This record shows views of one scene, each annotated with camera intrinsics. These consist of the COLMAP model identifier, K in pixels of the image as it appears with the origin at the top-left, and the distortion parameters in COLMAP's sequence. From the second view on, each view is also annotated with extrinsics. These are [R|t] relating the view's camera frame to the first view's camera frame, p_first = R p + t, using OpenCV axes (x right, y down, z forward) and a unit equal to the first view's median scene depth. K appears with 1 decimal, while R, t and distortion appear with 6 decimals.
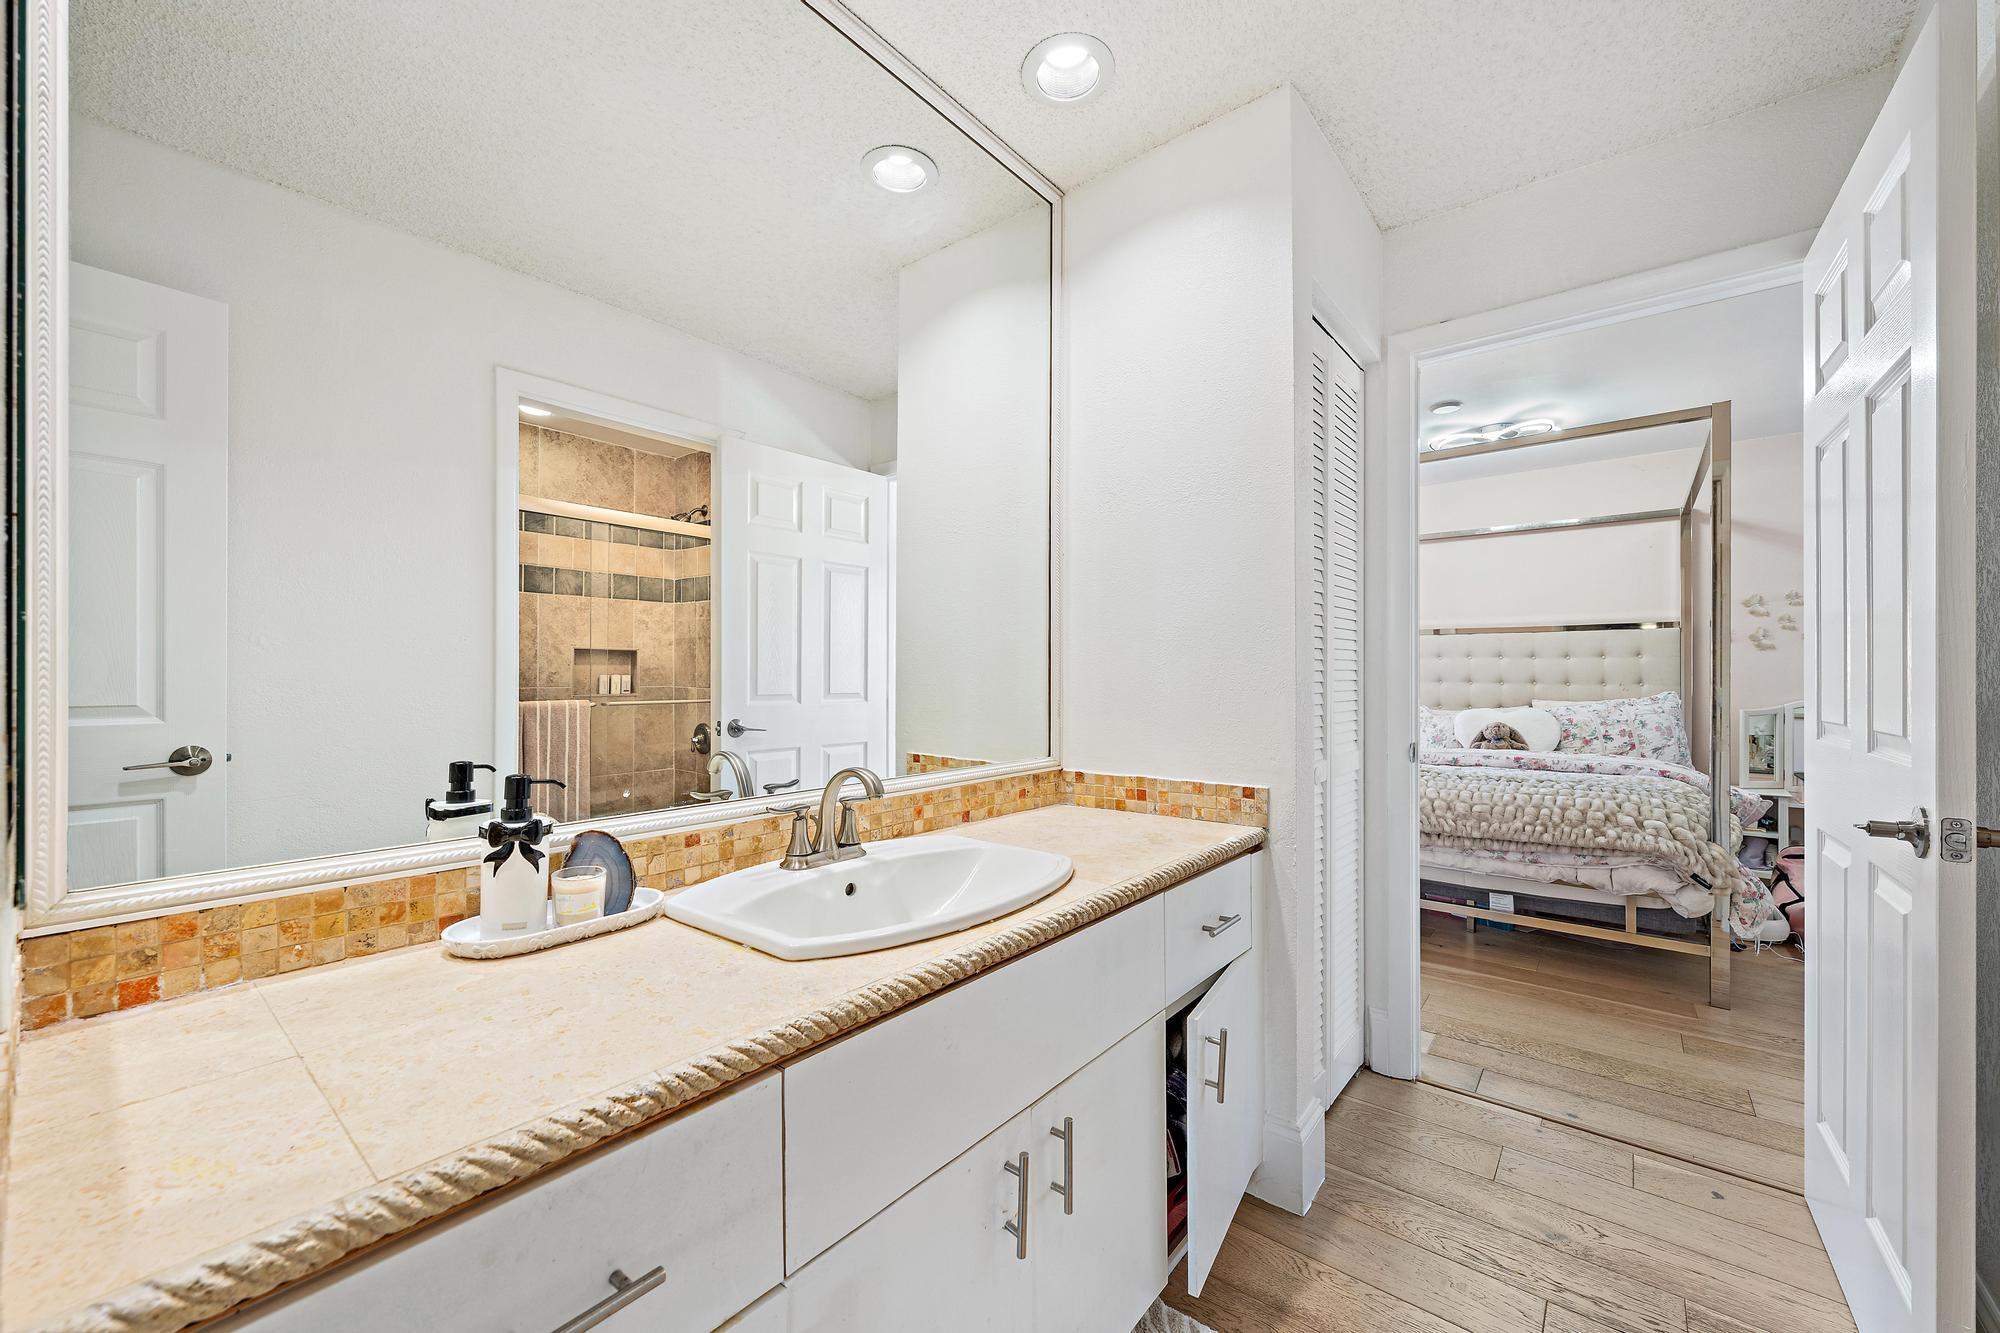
lens RADIAL K [[764.9, 0, 1006.2], [0, 764.9, 666.8], [0, 0, 1]] dist [-0.002026, 0.000128]
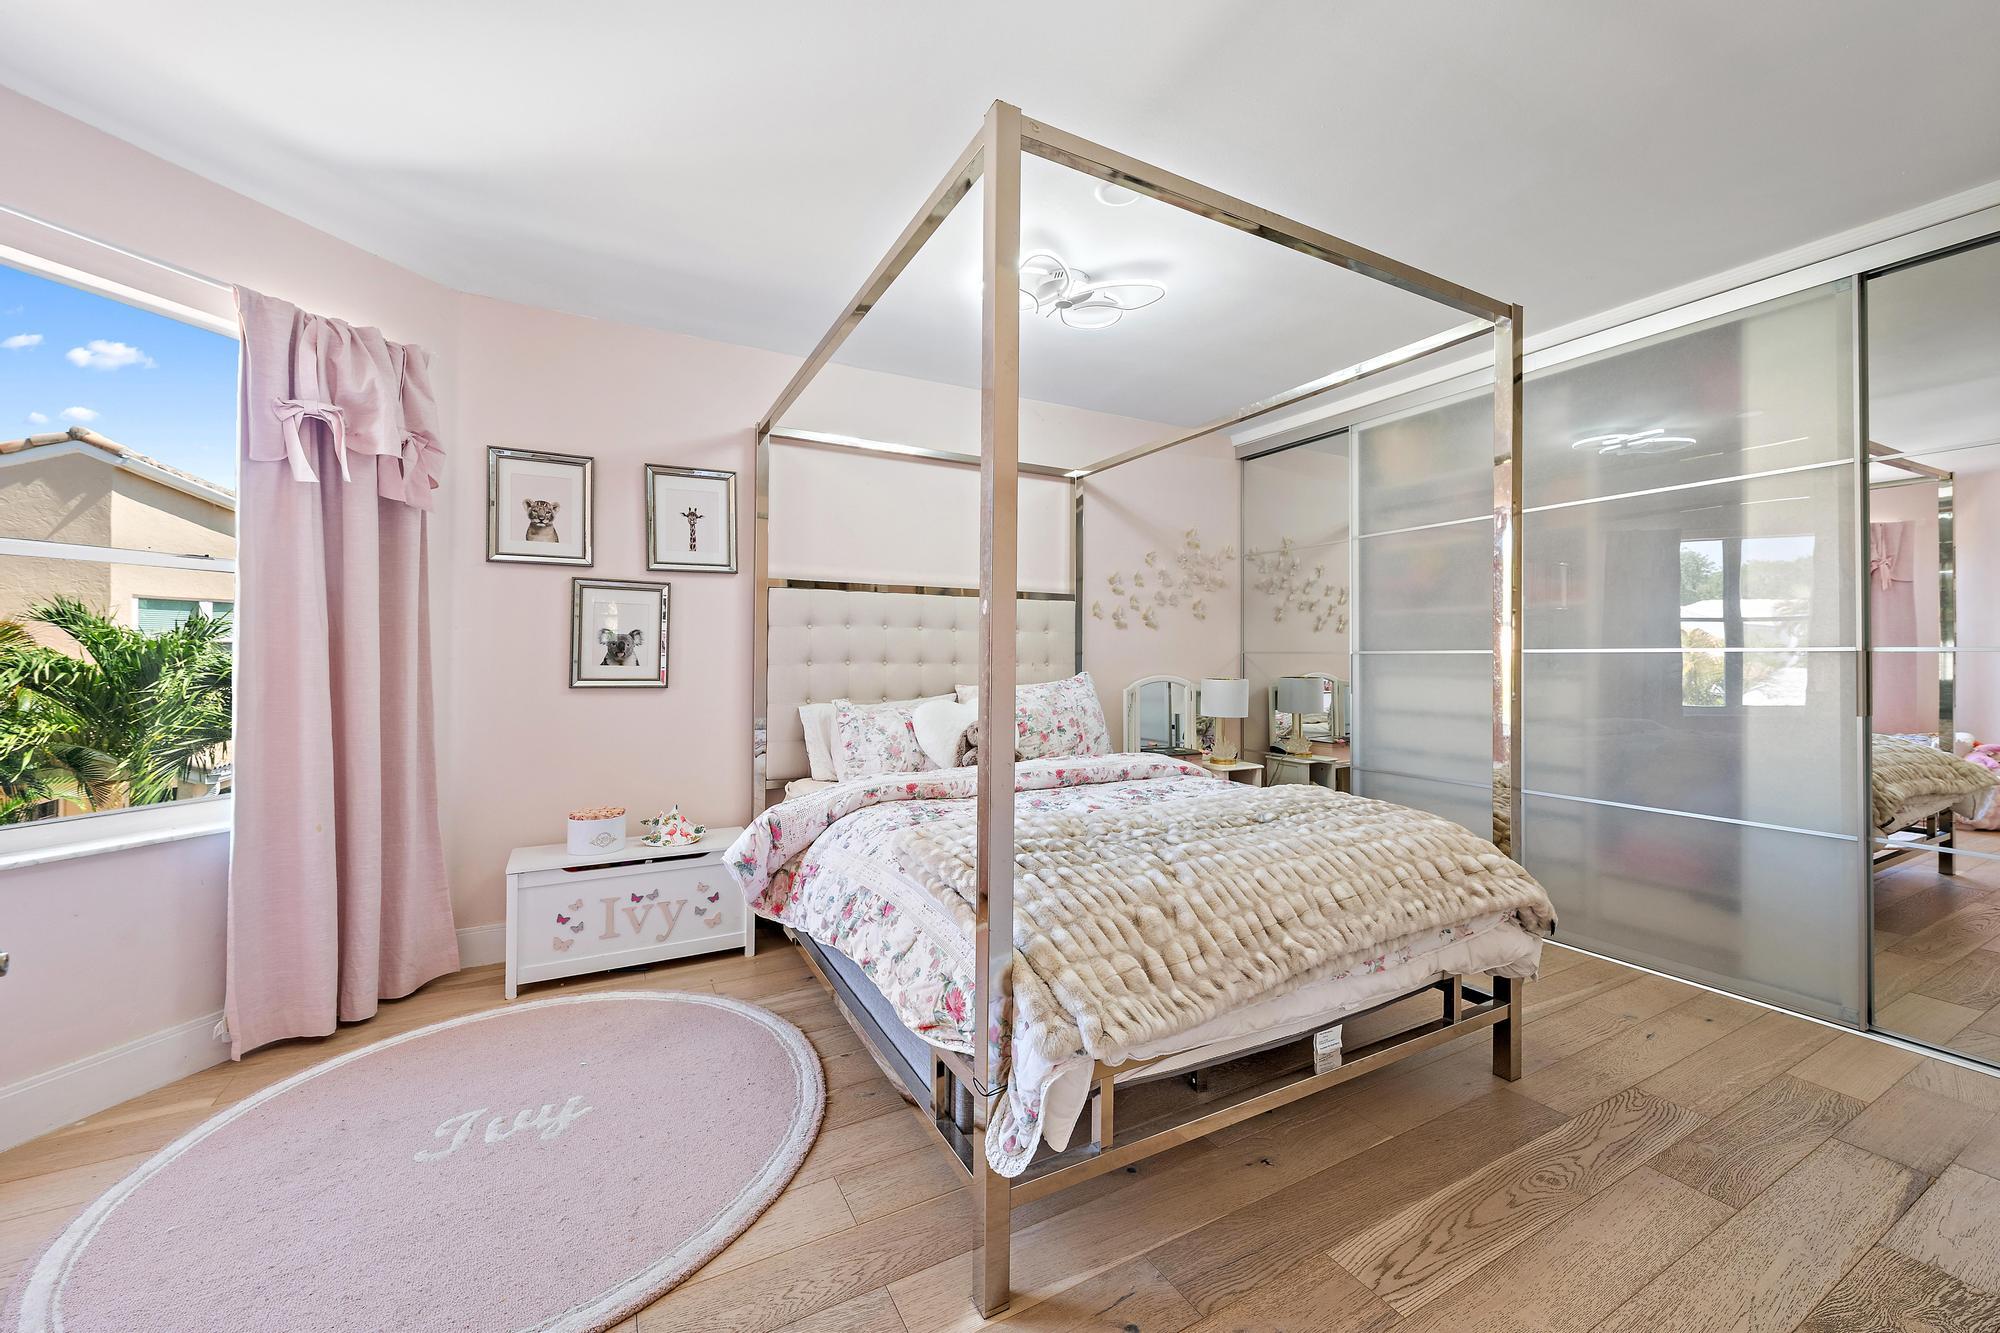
lens RADIAL K [[764.9, 0, 1006.2], [0, 764.9, 666.8], [0, 0, 1]] dist [-0.002026, 0.000128]
pose [[0.382344, -0.009547, 0.923971, 0.012730], [-0.015603, 0.999737, 0.016787, 0.013185], [-0.923888, -0.020835, 0.382094, 0.749578]]
